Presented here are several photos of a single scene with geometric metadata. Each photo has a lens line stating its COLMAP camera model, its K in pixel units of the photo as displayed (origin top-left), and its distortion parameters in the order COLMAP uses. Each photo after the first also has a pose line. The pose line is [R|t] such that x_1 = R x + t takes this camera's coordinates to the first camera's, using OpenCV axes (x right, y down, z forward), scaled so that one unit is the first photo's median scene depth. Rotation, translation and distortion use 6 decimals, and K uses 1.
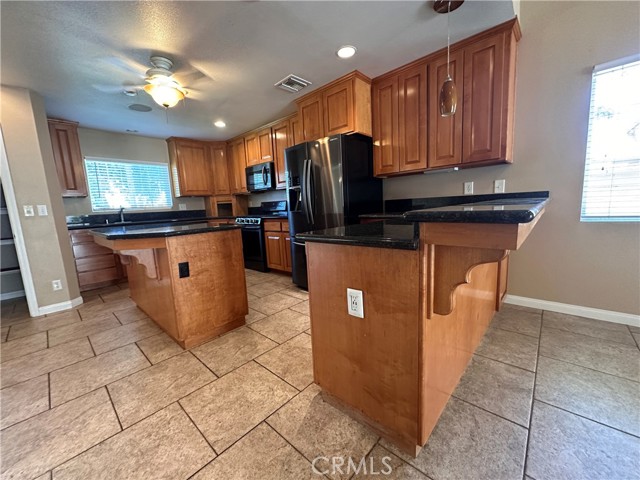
lens RADIAL K [[255.7, 0, 320.1], [0, 255.7, 240.6], [0, 0, 1]] dist [-0.003577, 0.000809]
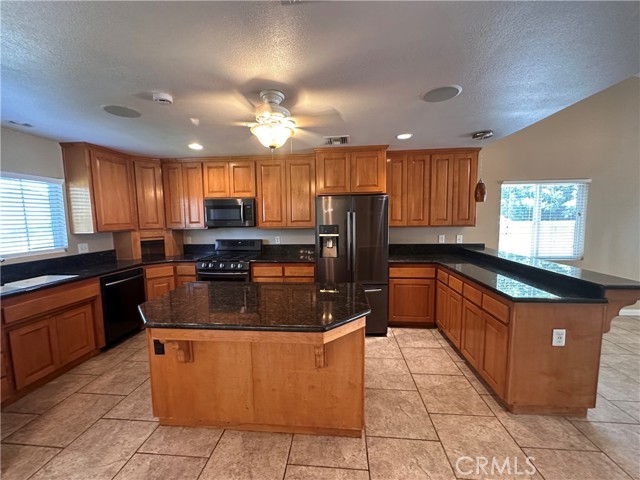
lens RADIAL K [[255.7, 0, 319.8], [0, 255.7, 240.4], [0, 0, 1]] dist [-0.003577, 0.000809]
pose [[0.792316, -0.015599, 0.609911, -0.919384], [0.056667, 0.997233, -0.048109, -0.172115], [-0.607473, 0.072680, 0.791008, 0.265361]]
